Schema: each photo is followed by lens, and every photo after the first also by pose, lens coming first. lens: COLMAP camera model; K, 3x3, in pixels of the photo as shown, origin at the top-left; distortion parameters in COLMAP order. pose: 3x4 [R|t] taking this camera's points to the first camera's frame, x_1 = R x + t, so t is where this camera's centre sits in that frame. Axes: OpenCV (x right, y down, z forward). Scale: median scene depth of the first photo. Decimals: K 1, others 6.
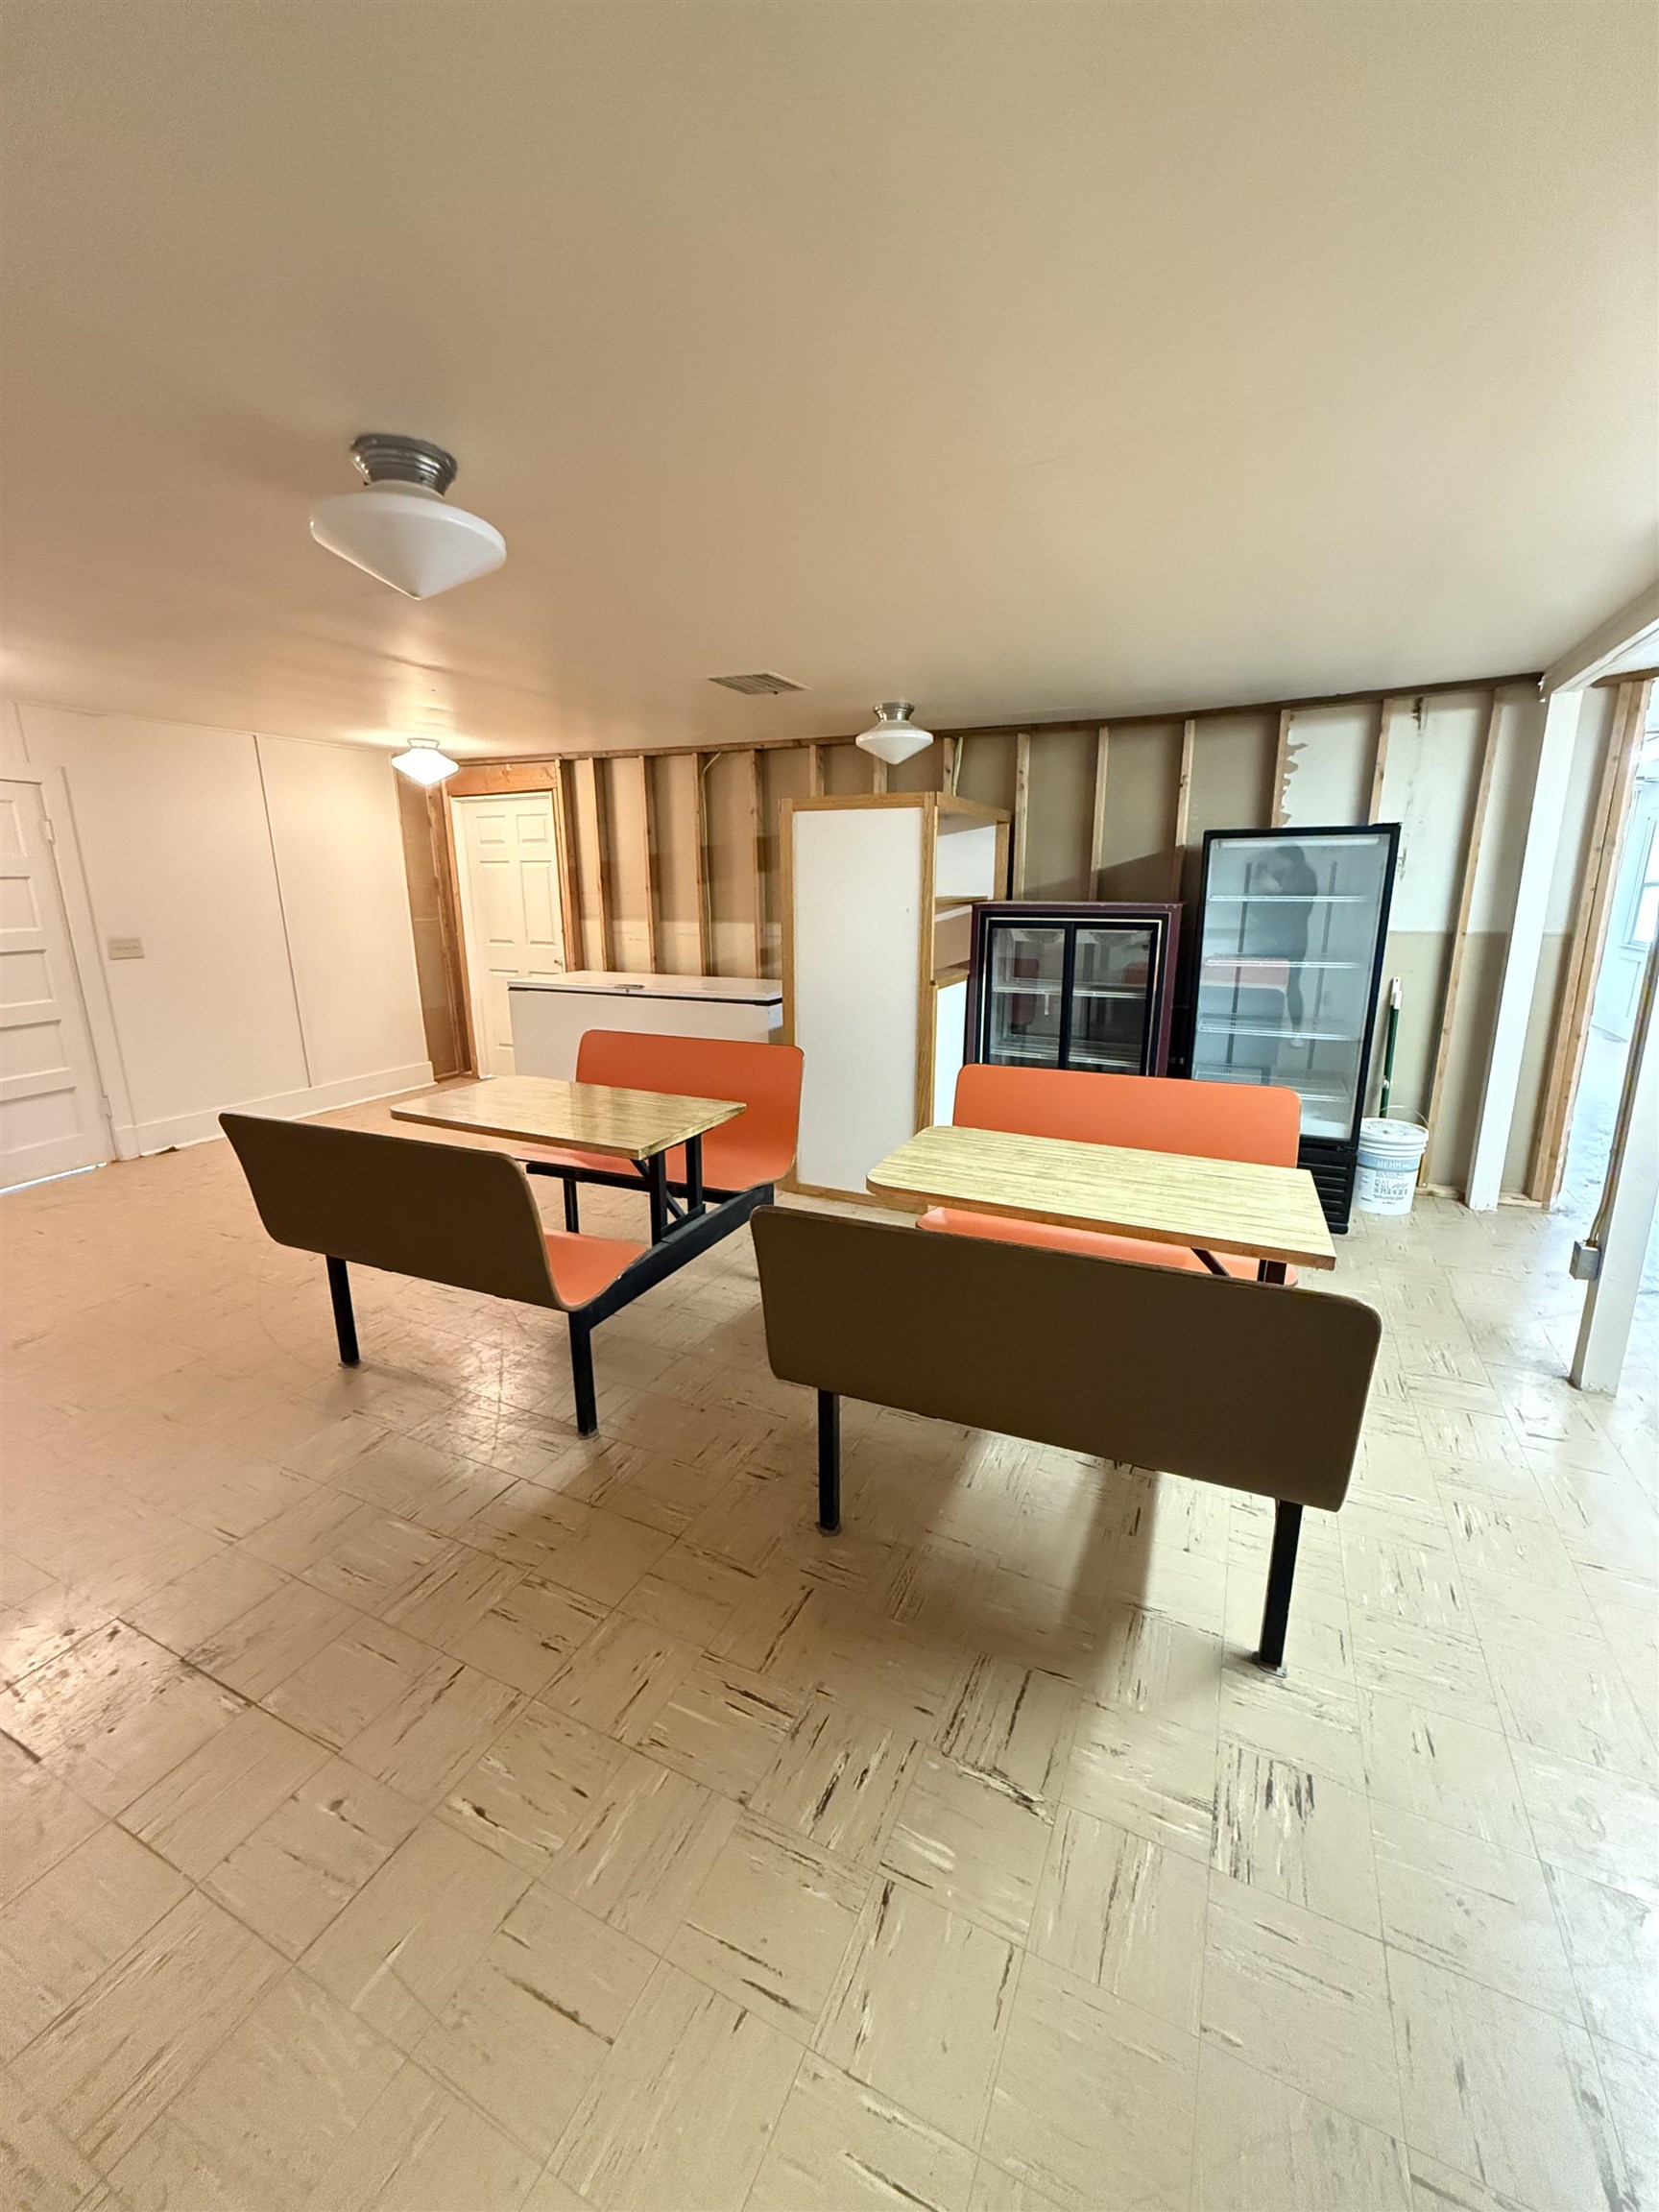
lens RADIAL K [[882.1, 0, 831.1], [0, 882.1, 1096.8], [0, 0, 1]] dist [0.001409, -0.000010]
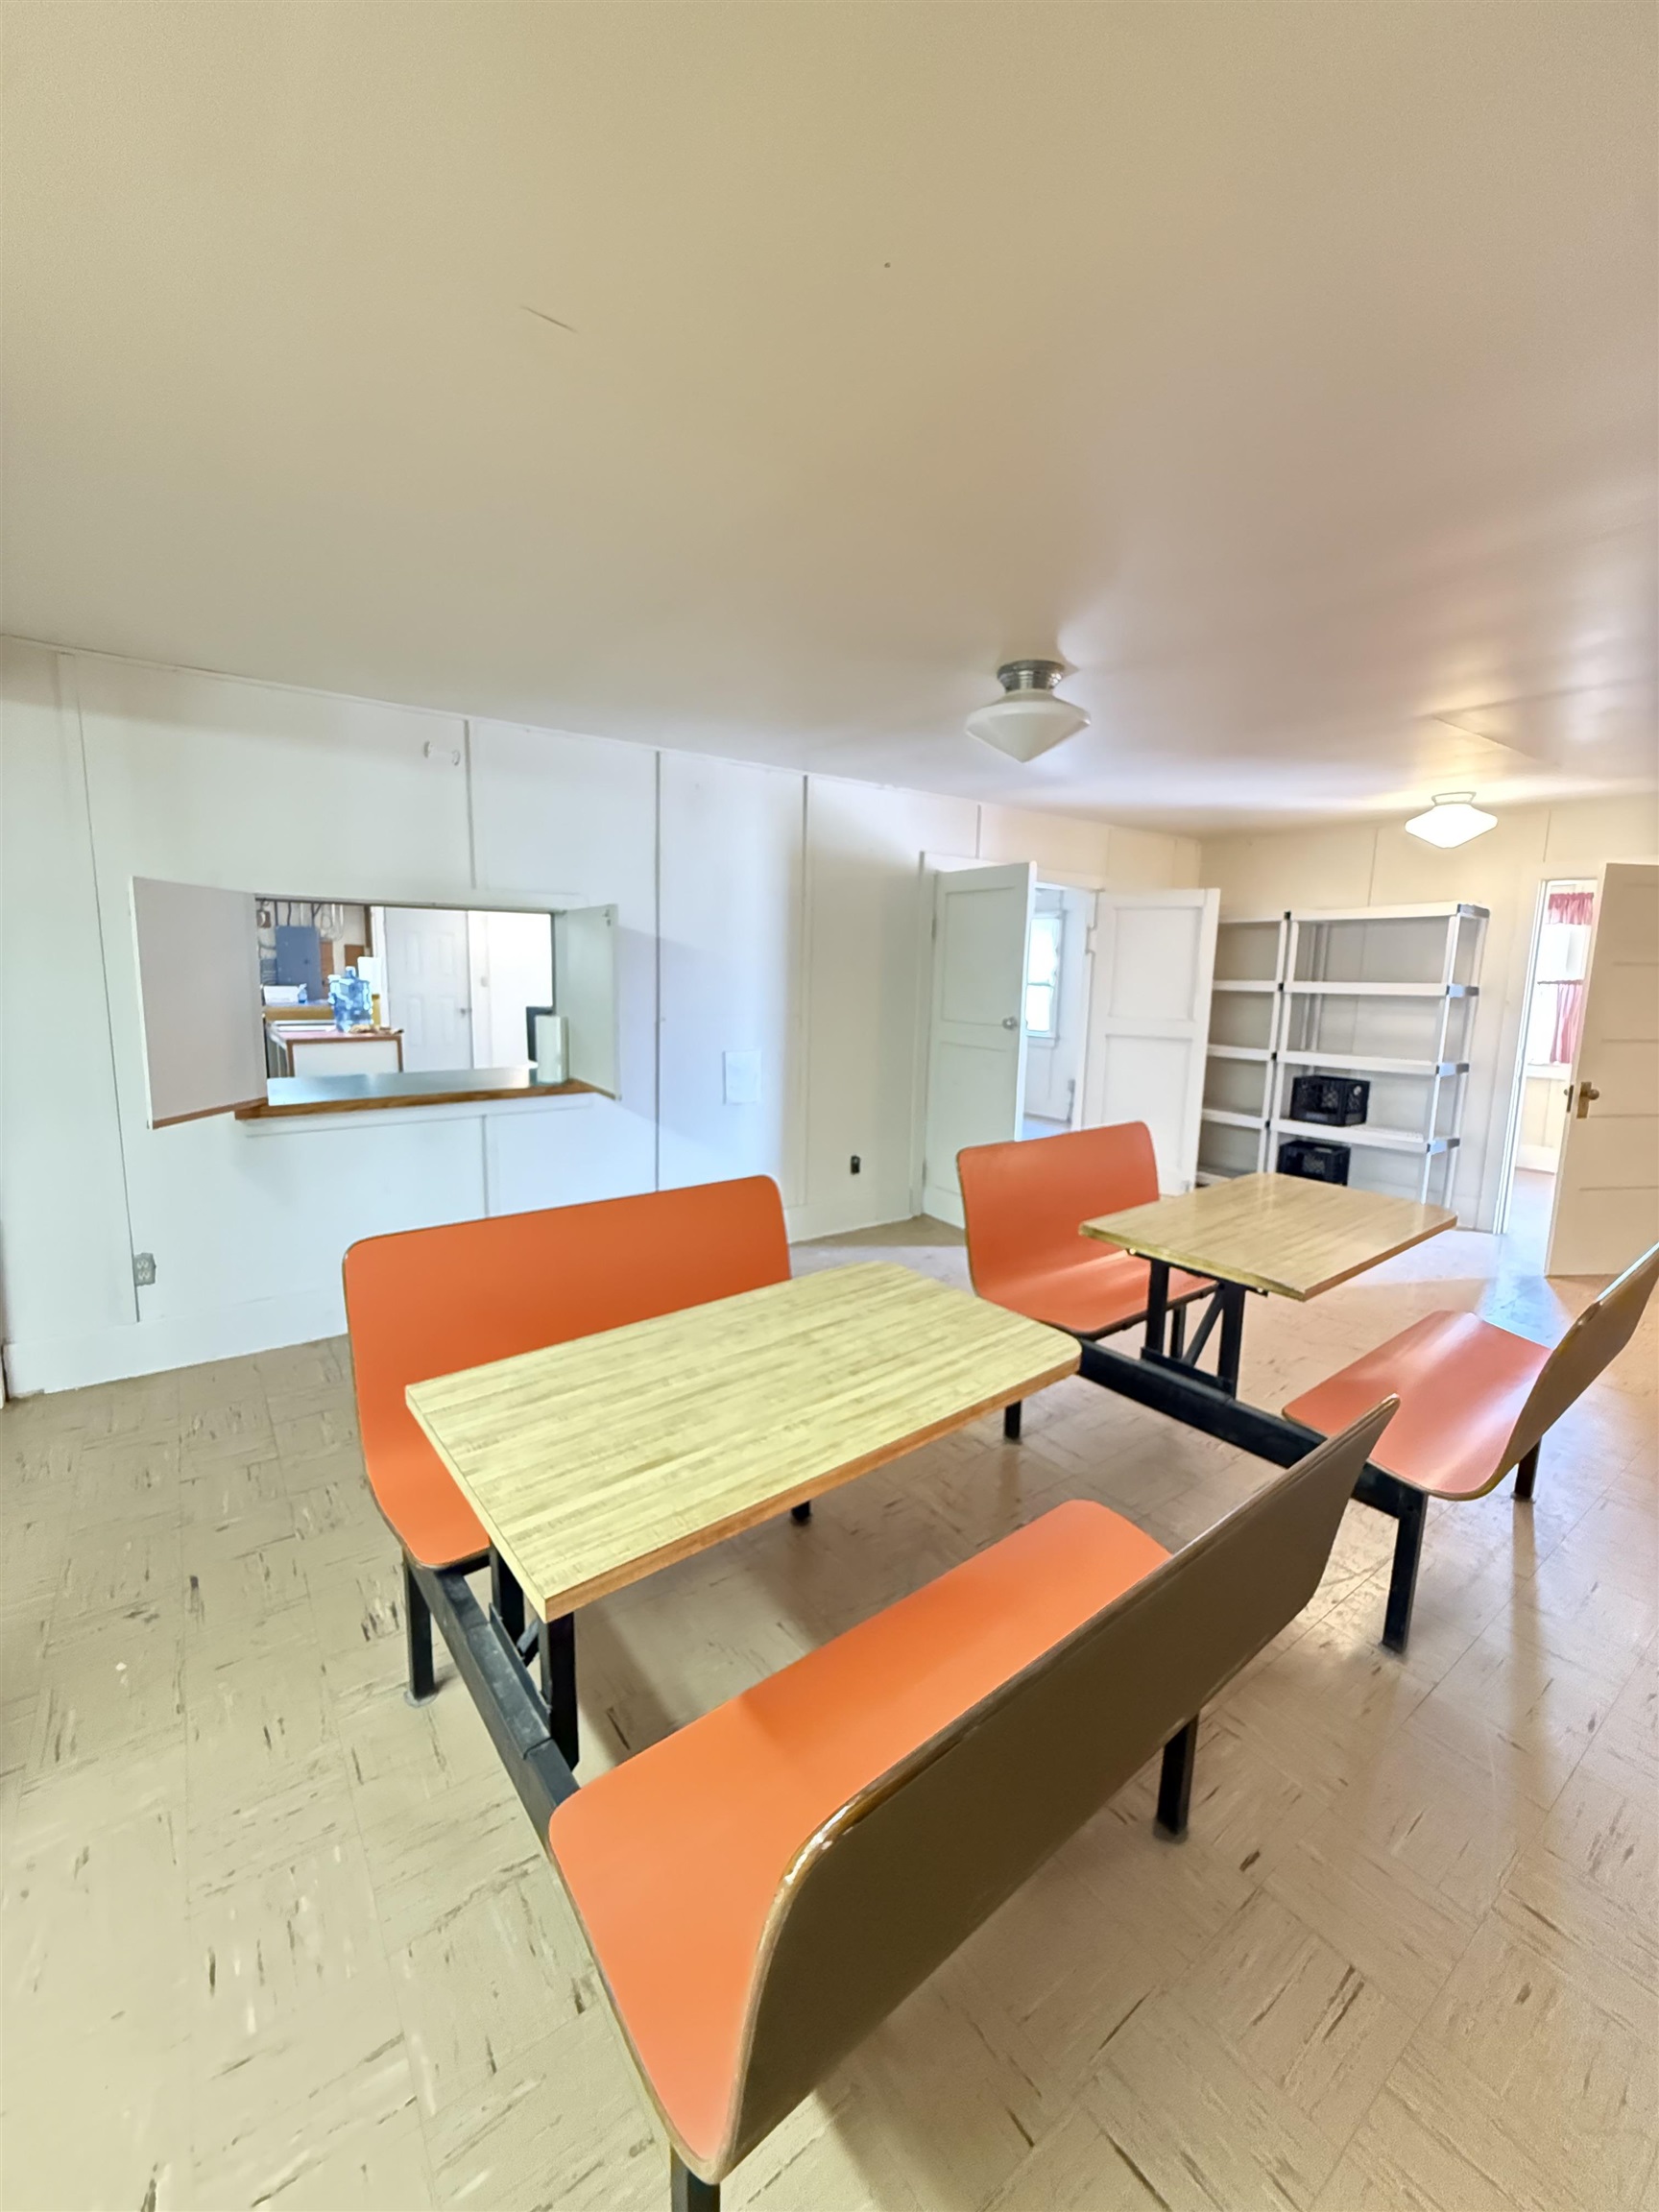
lens RADIAL K [[879.3, 0, 833.3], [0, 879.3, 1095.8], [0, 0, 1]] dist [-0.000363, 0.000331]
pose [[-0.448480, 0.143342, -0.882224, 0.848251], [-0.228853, 0.935736, 0.268375, -0.304792], [0.863998, 0.322260, -0.386855, 1.237822]]
